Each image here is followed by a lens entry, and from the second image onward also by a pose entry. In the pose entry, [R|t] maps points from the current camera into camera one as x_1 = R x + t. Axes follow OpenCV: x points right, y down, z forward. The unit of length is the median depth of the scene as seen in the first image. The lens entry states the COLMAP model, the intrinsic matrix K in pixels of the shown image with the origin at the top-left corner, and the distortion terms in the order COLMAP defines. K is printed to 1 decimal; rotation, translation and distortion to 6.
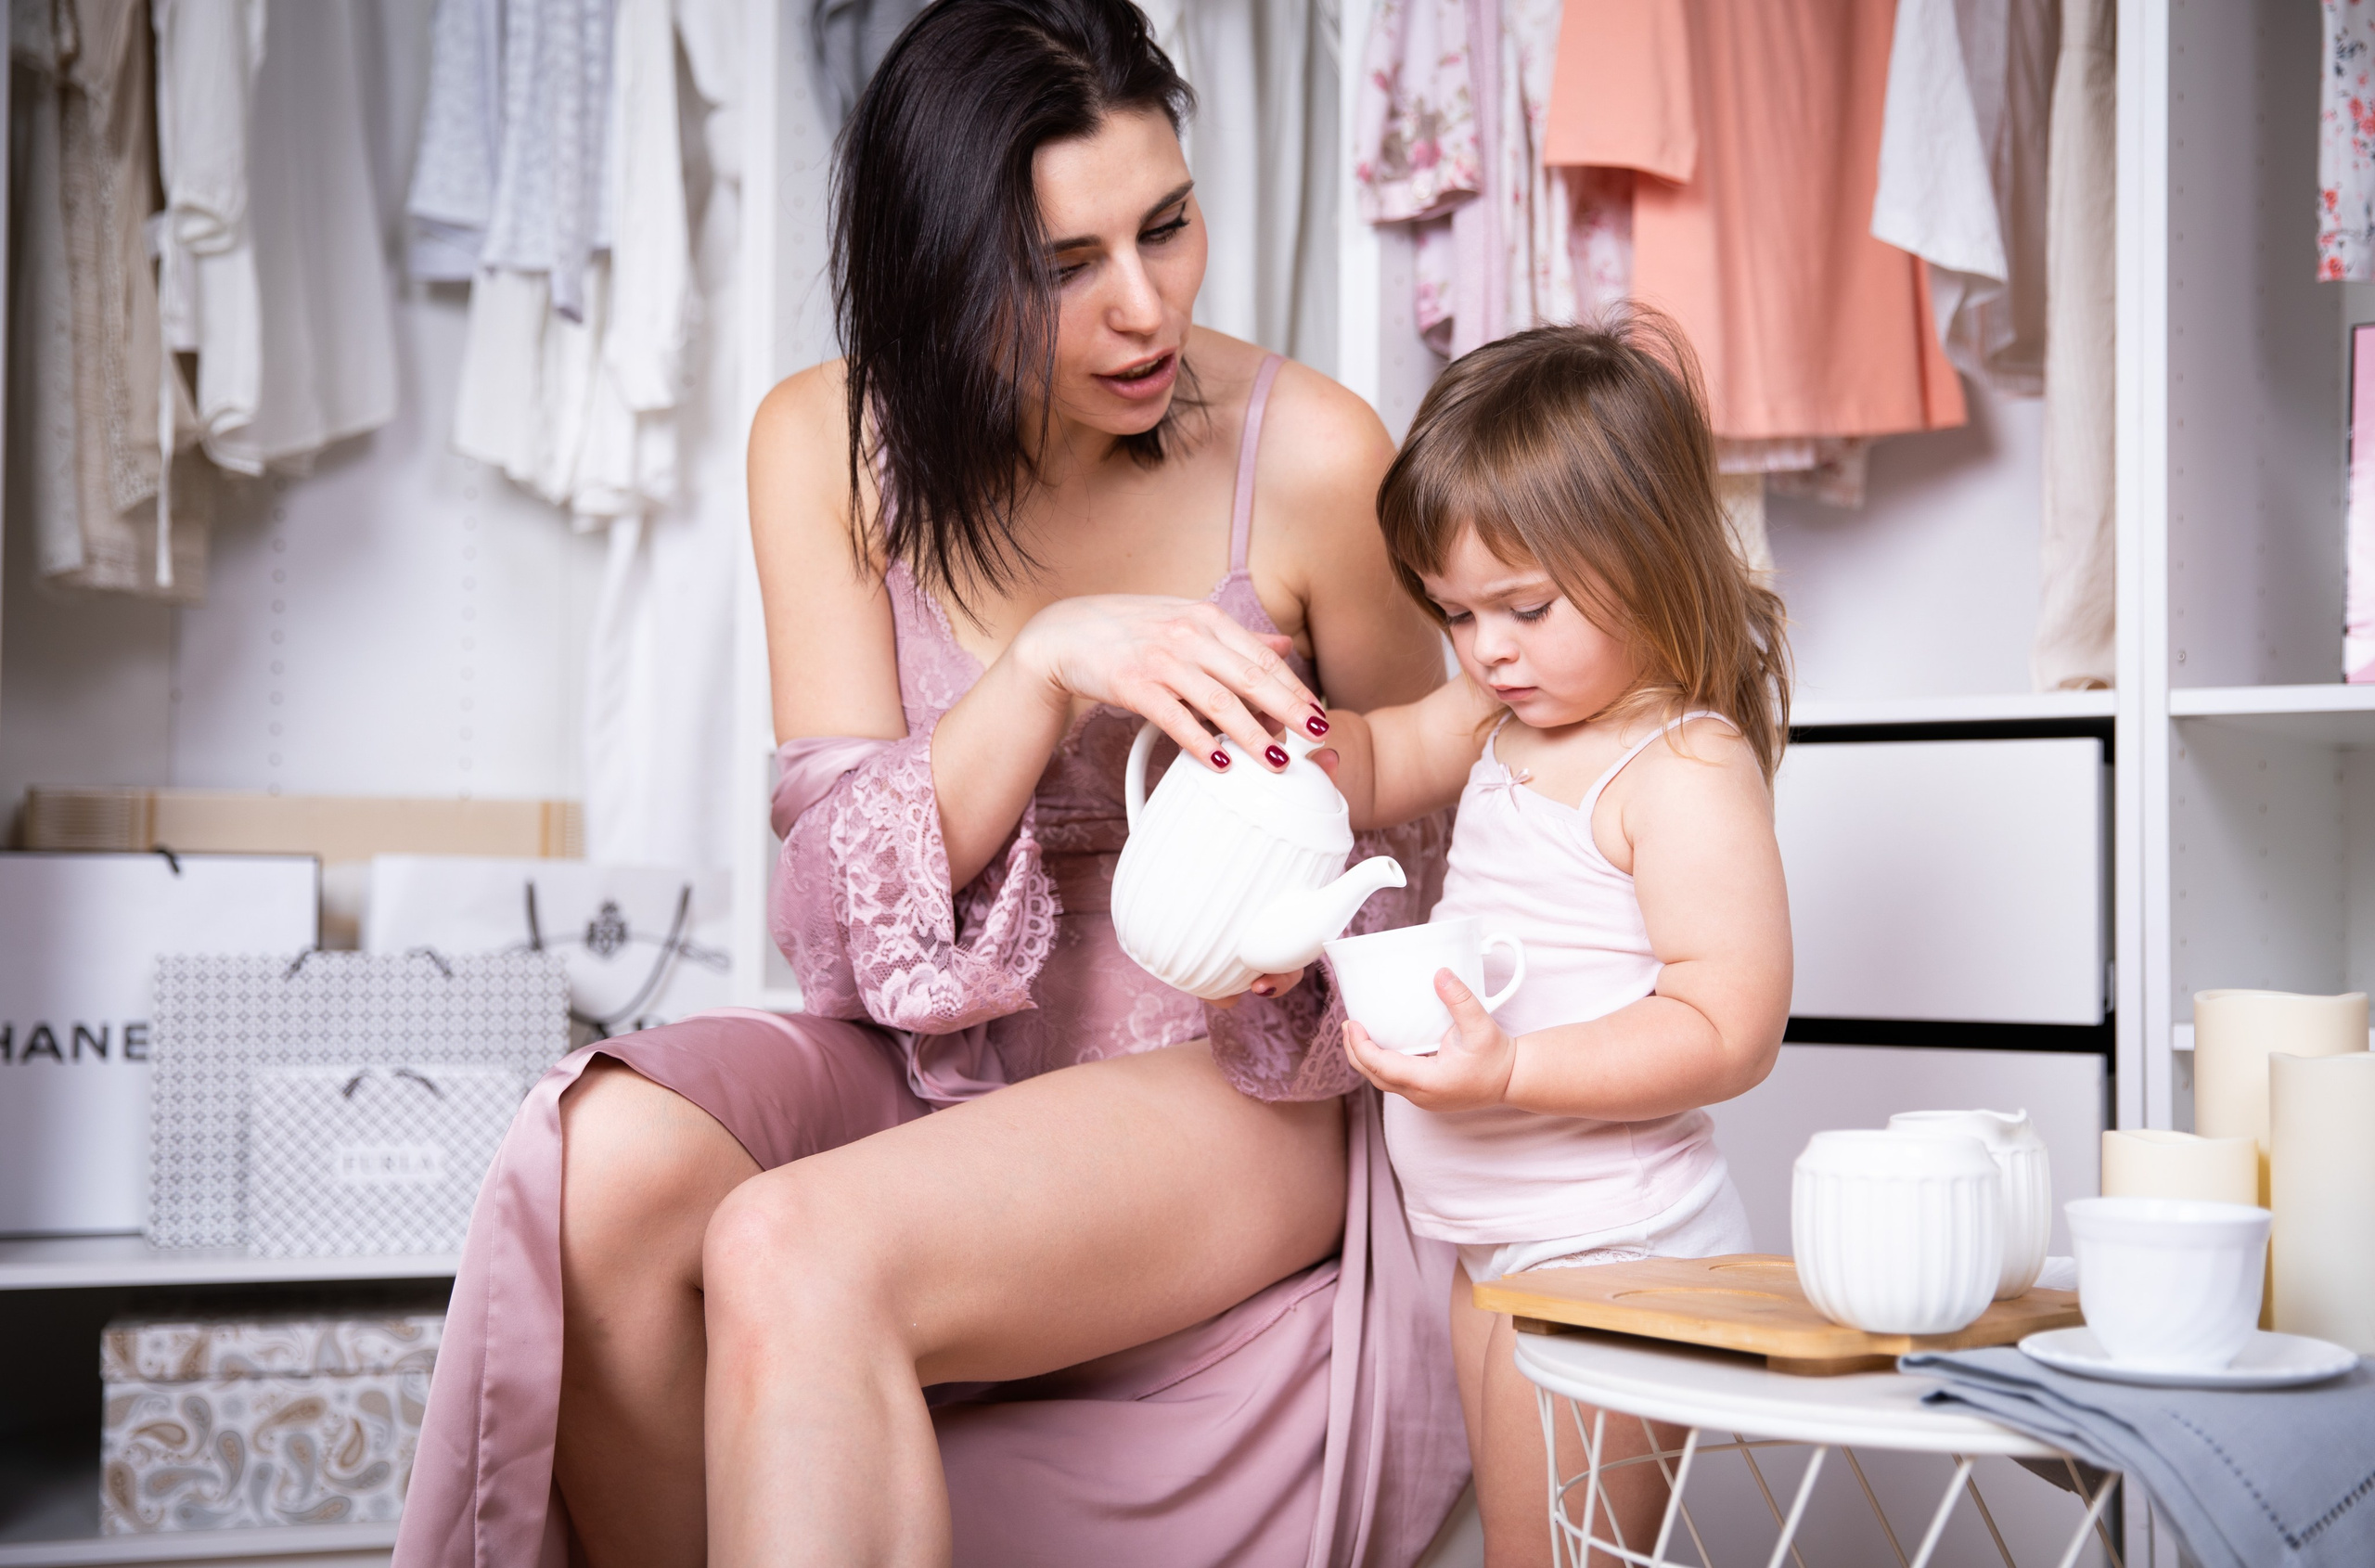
lens RADIAL K [[2820.2, 0, 1187.5], [0, 2820.2, 784.0], [0, 0, 1]] dist [0.105201, 0.023595]
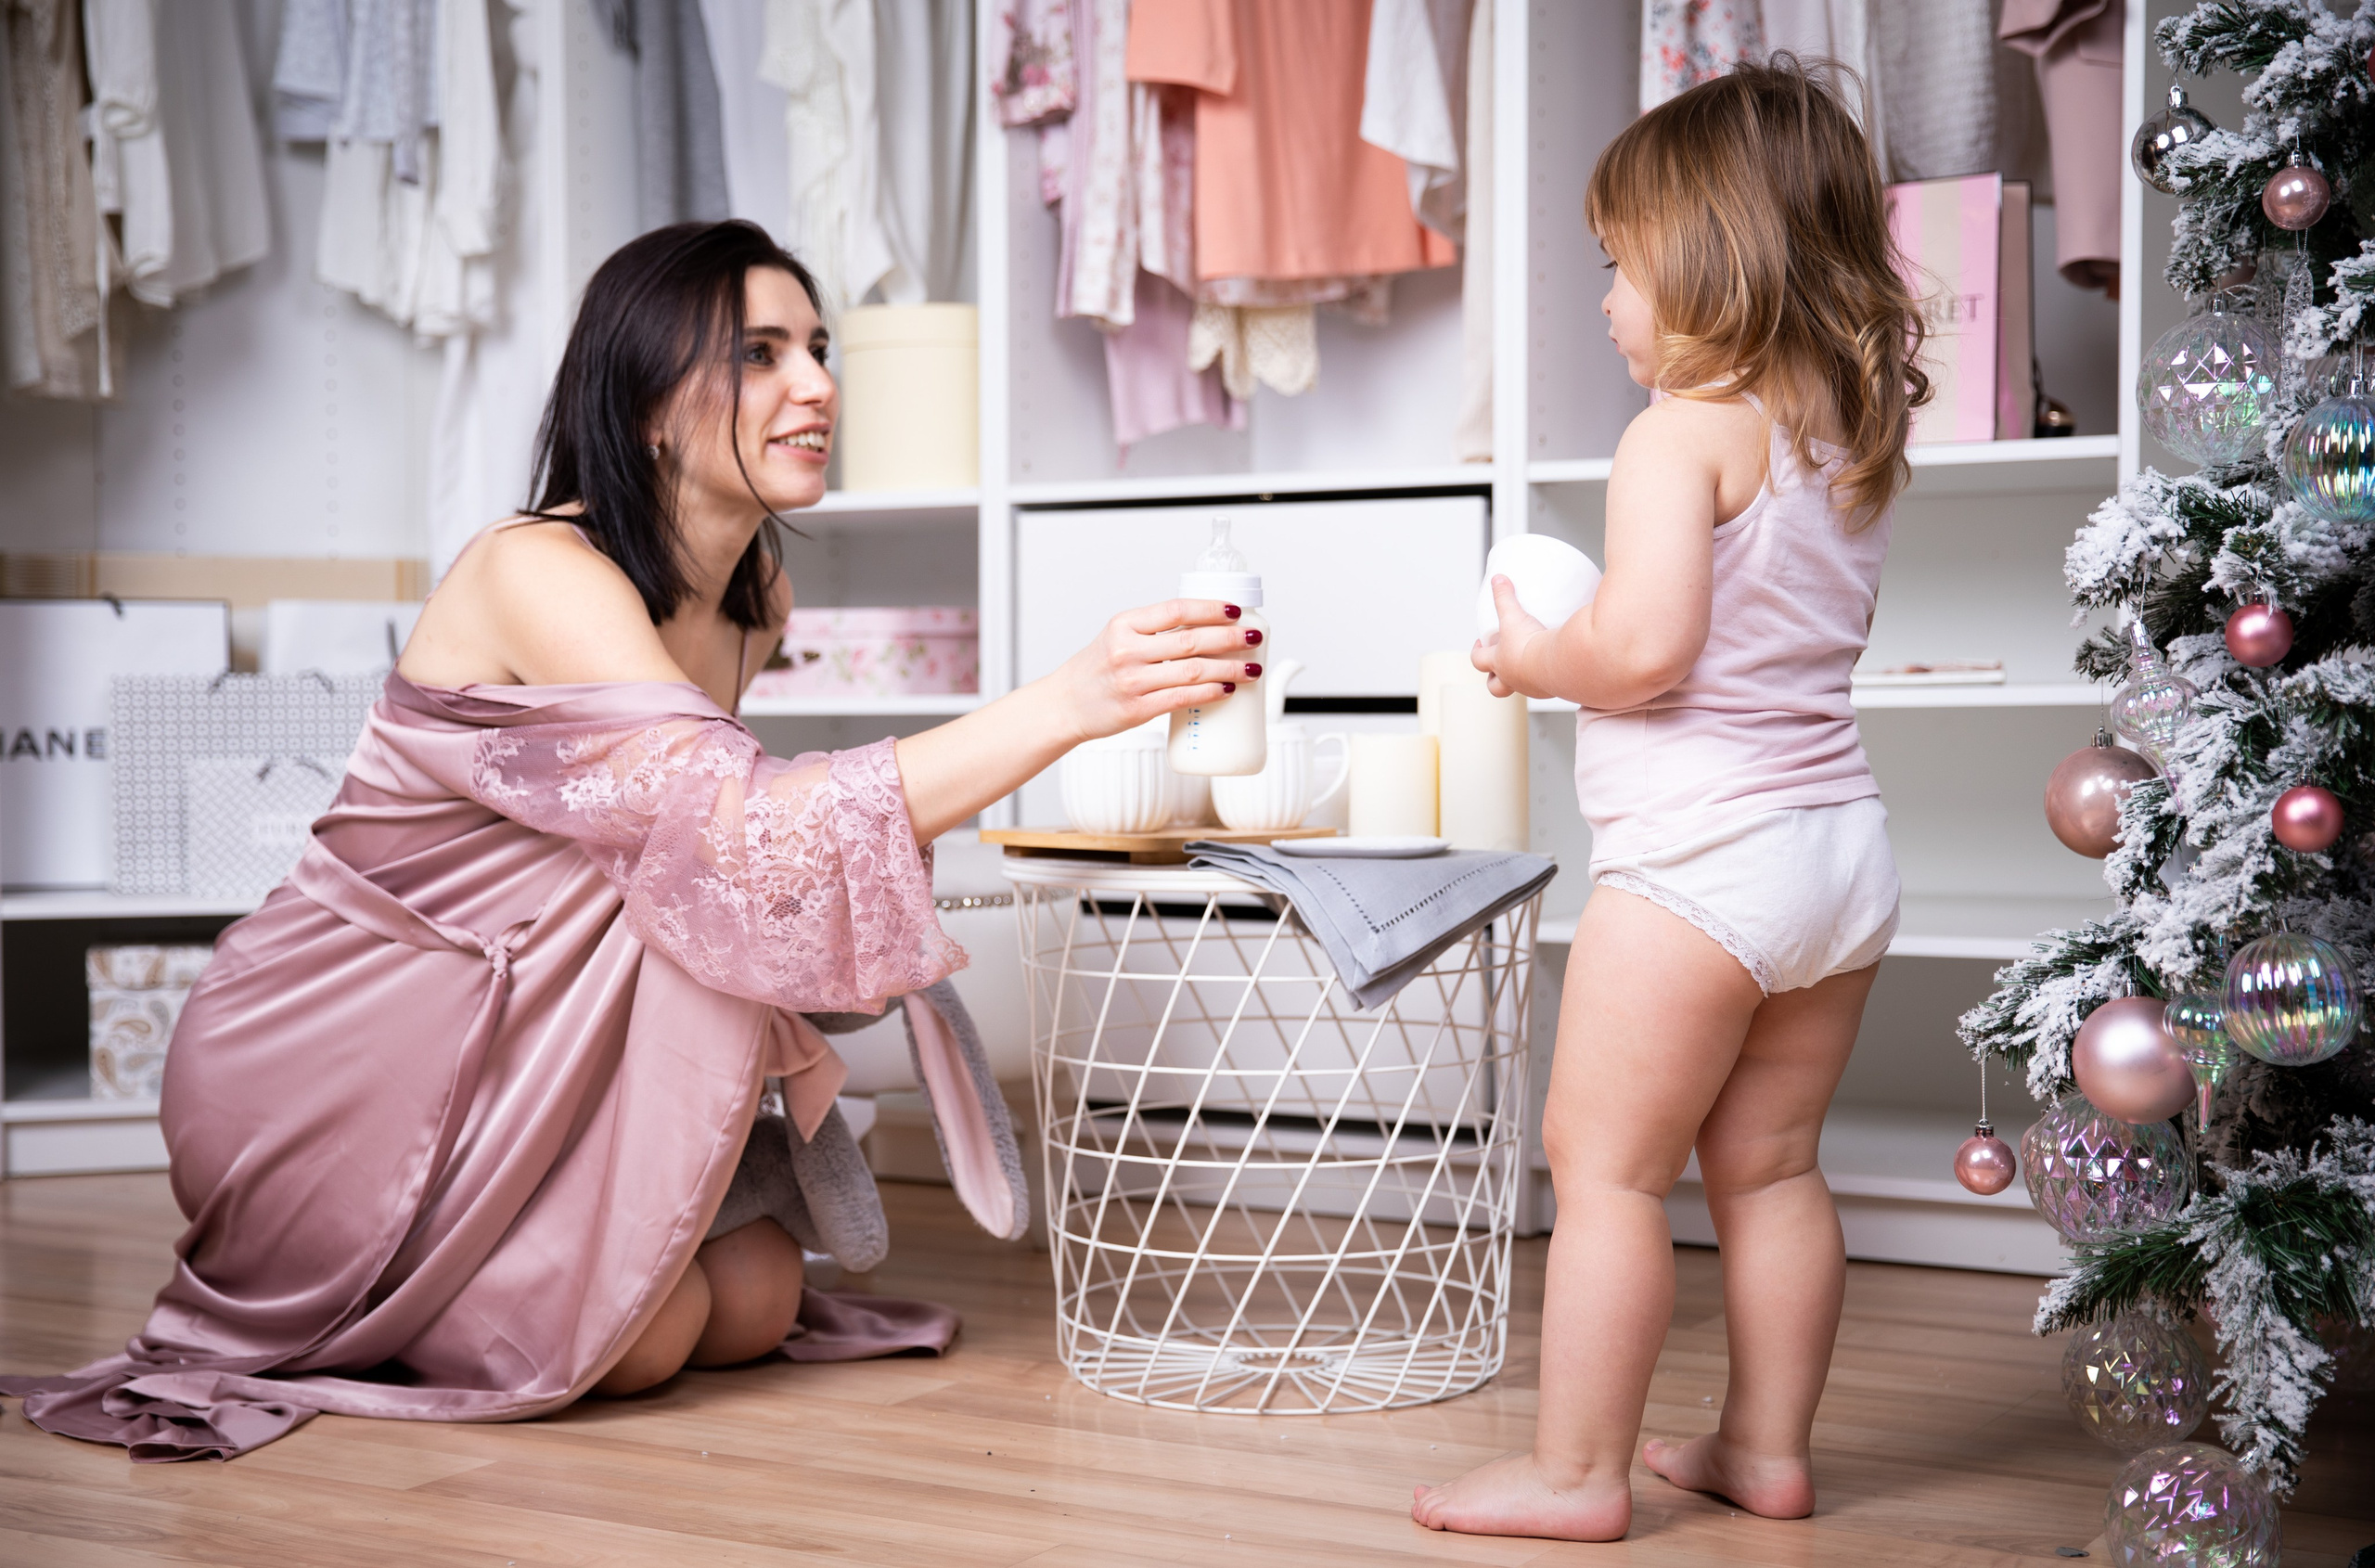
lens RADIAL K [[3506.5, 0, 1187.5], [0, 3506.5, 784.0], [0, 0, 1]] dist [0.148881, 0.034646]
pose [[0.999897, -0.013268, 0.005526, 0.126752], [0.012893, 0.997923, 0.063117, 0.011931], [-0.006352, -0.063040, 0.997991, -0.641627]]
